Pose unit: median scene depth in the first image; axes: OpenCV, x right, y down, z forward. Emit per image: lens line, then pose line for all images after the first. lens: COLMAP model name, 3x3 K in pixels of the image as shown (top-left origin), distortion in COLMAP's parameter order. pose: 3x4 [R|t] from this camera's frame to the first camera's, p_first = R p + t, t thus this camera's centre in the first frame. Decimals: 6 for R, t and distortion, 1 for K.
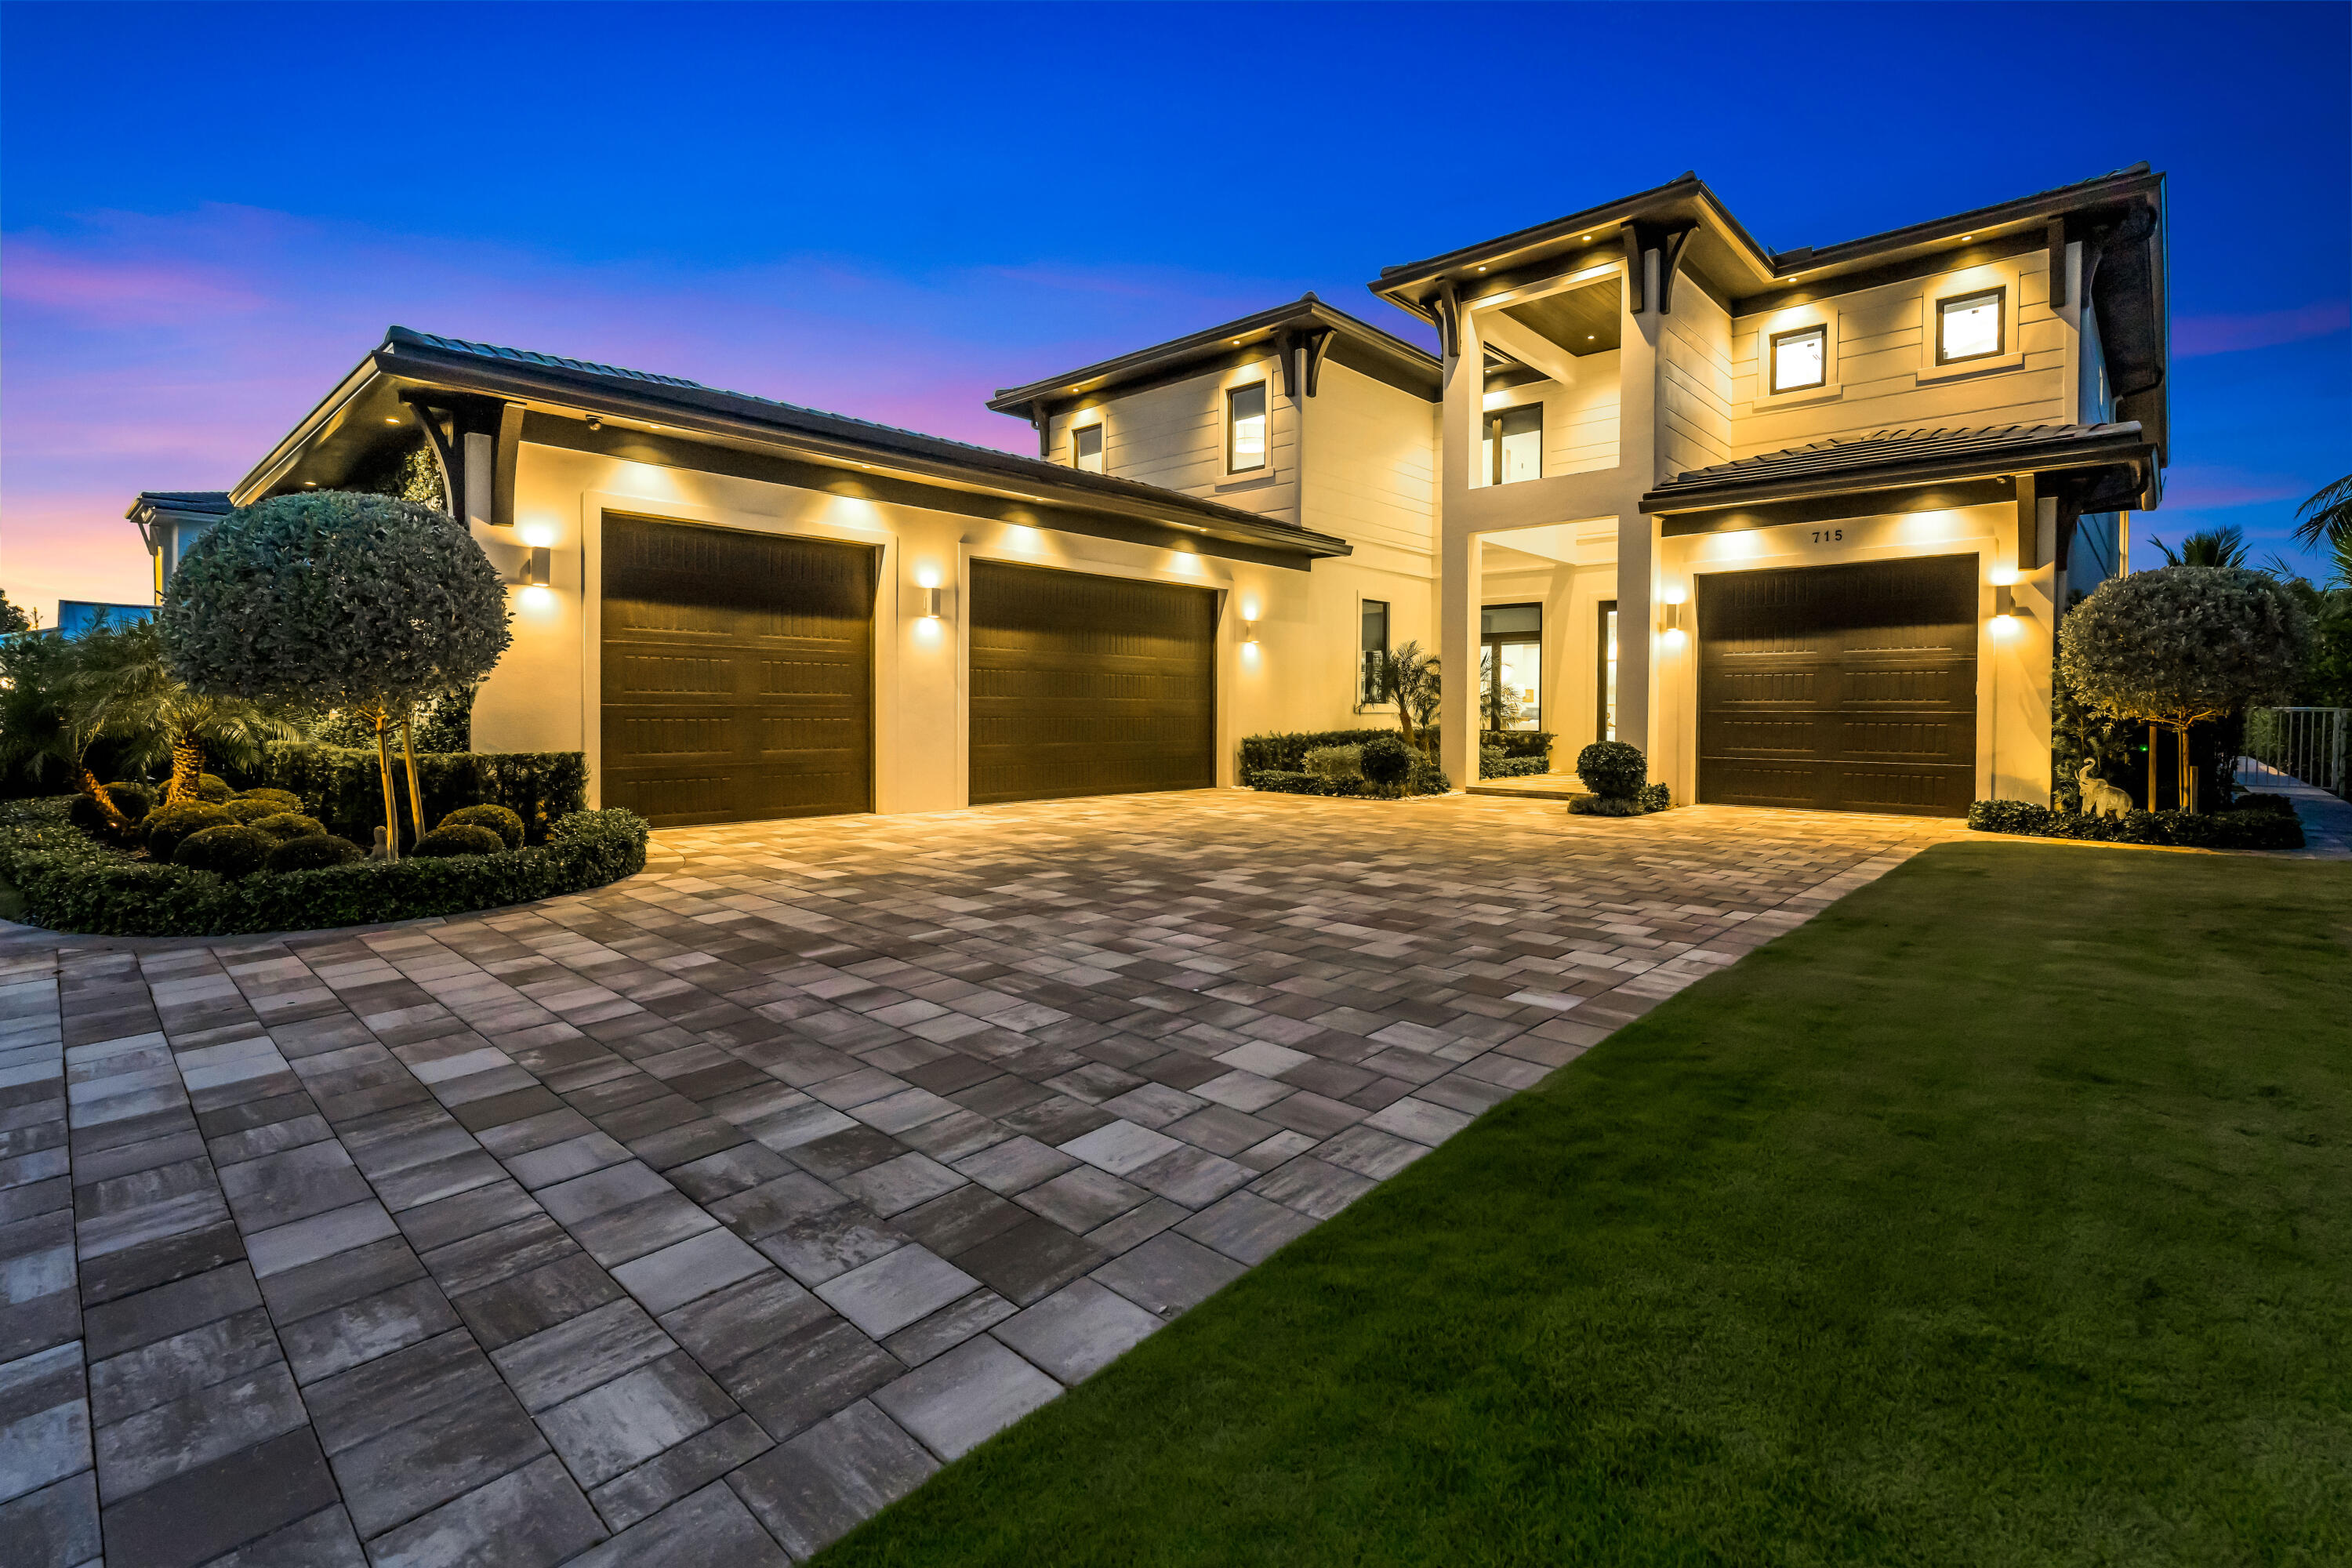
lens RADIAL K [[1084.8, 0, 1187.3], [0, 1084.8, 728.8], [0, 0, 1]] dist [-0.008232, 0.004209]
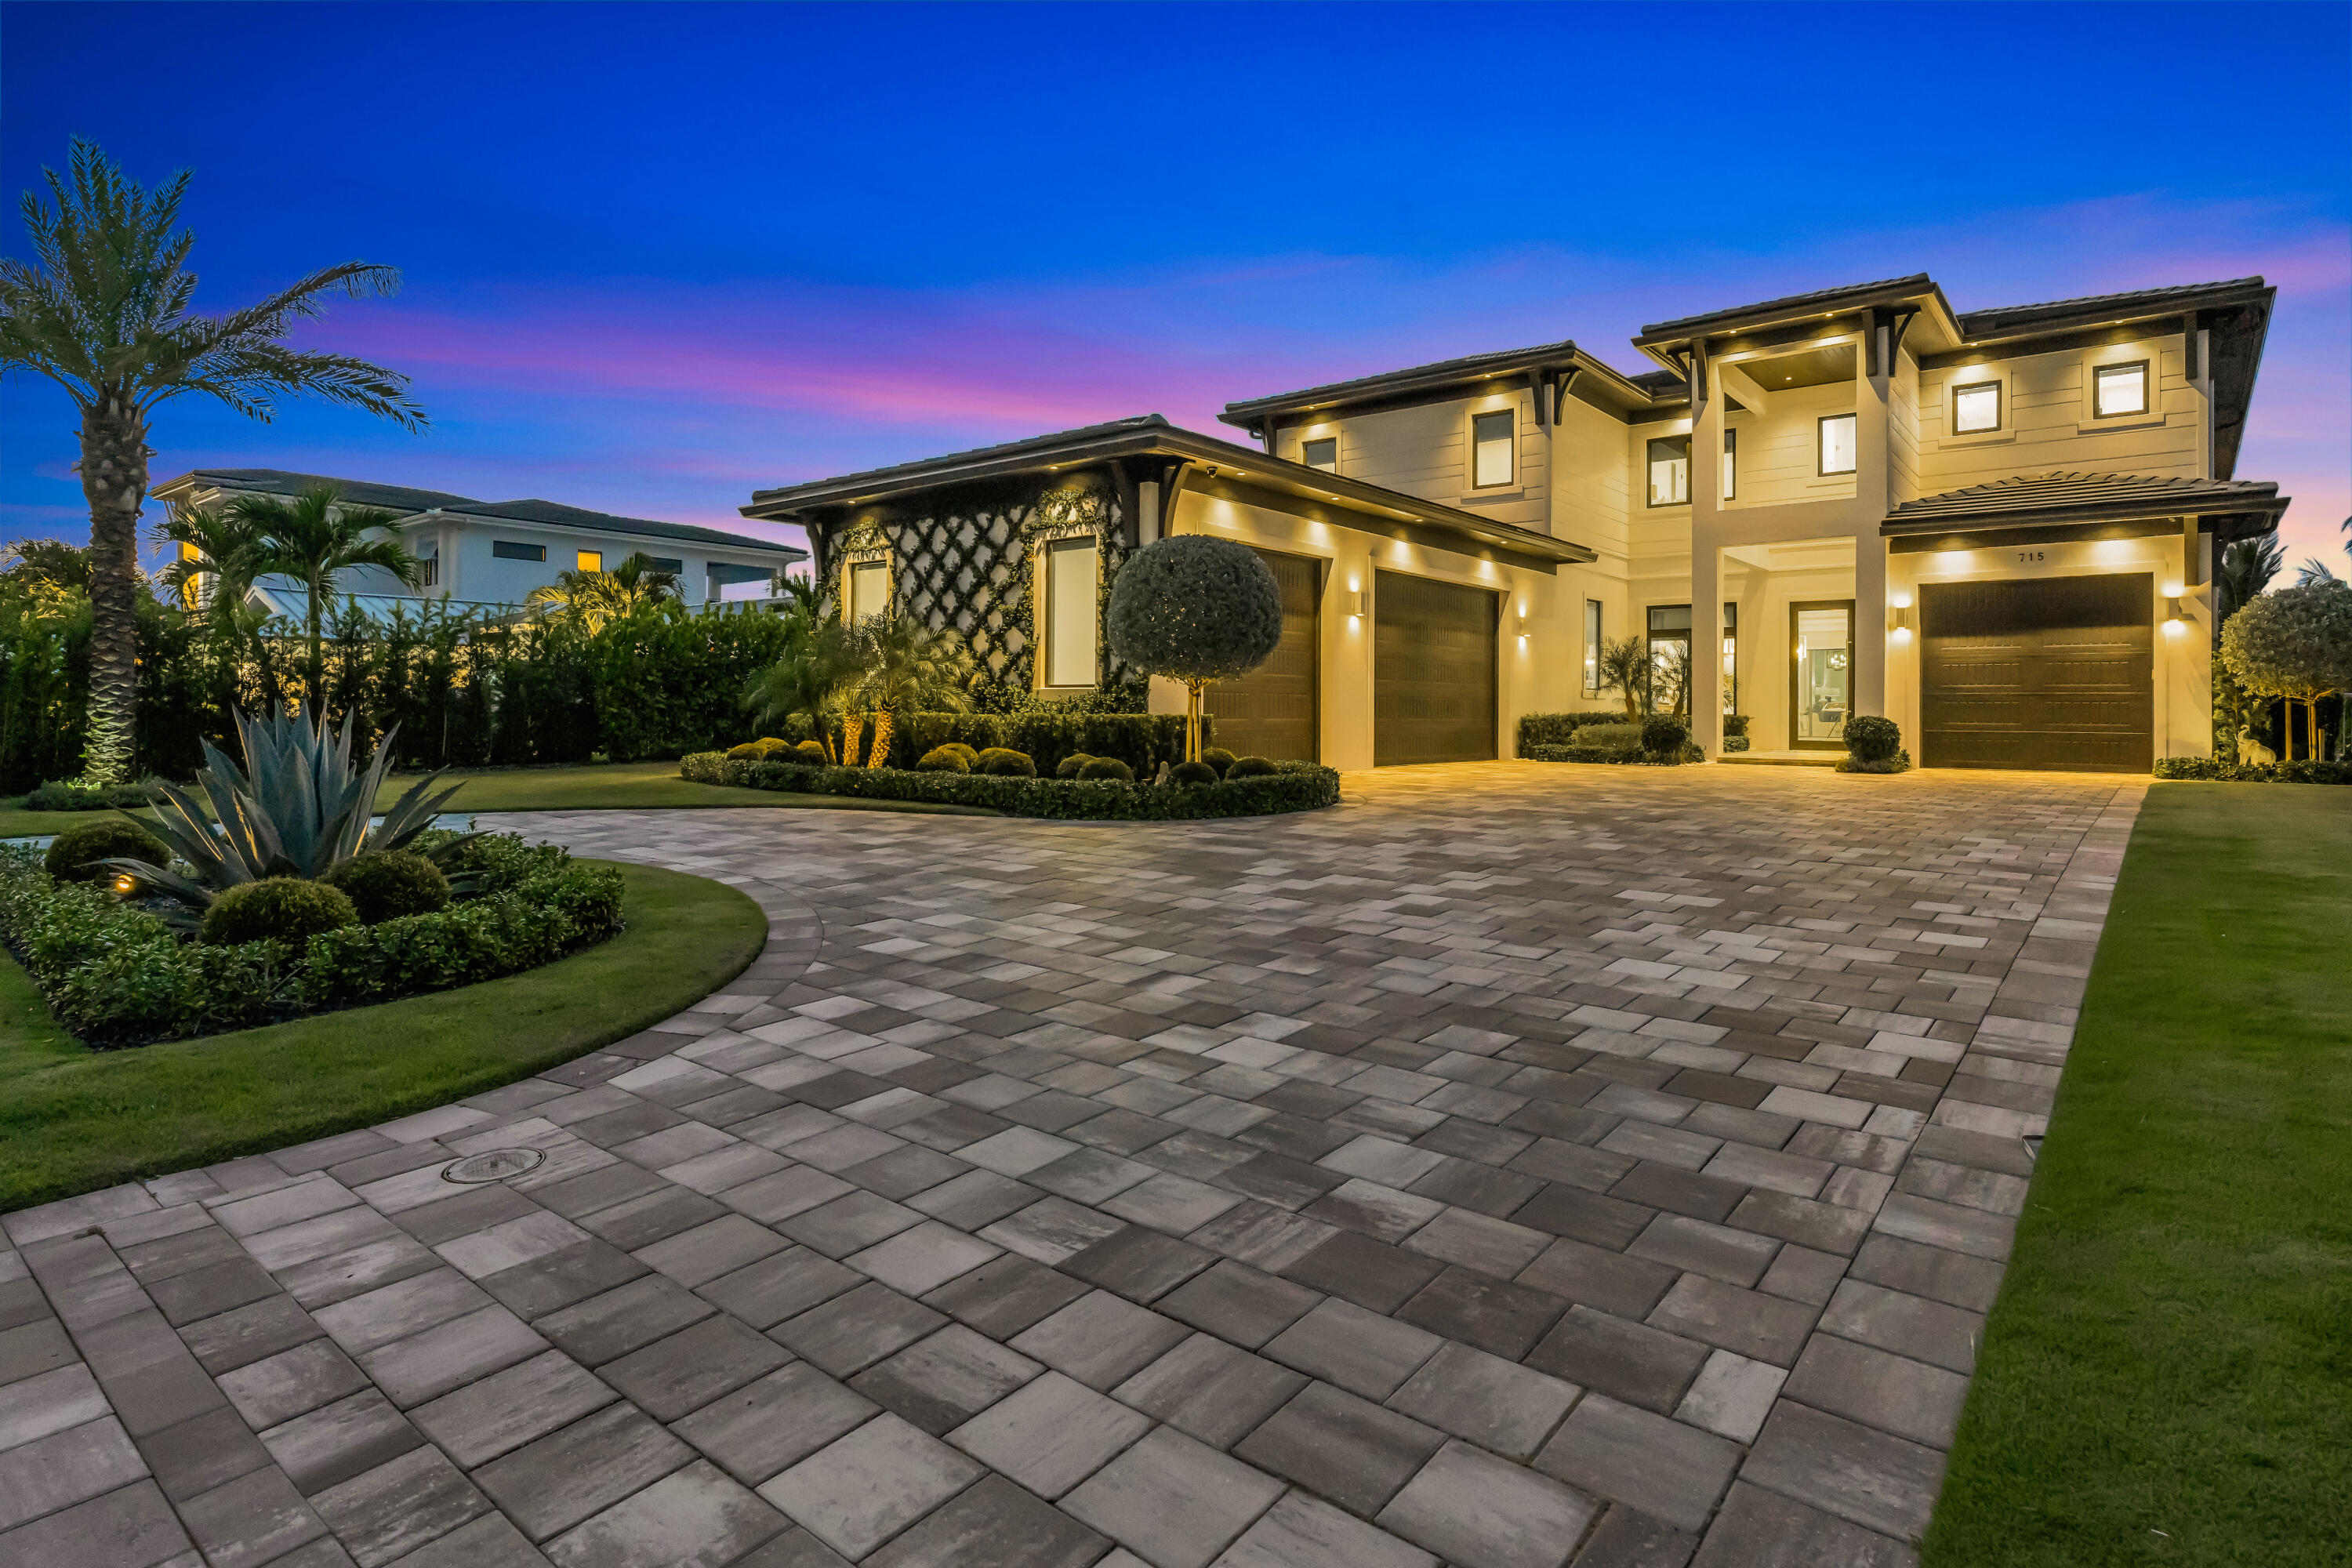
lens RADIAL K [[1243.0, 0, 1174.5], [0, 1243.0, 699.1], [0, 0, 1]] dist [-0.004700, 0.002746]
pose [[0.998137, 0.002298, 0.060976, -0.474926], [-0.000705, 0.999658, -0.026135, 0.028321], [-0.061015, 0.026044, 0.997797, -0.375611]]
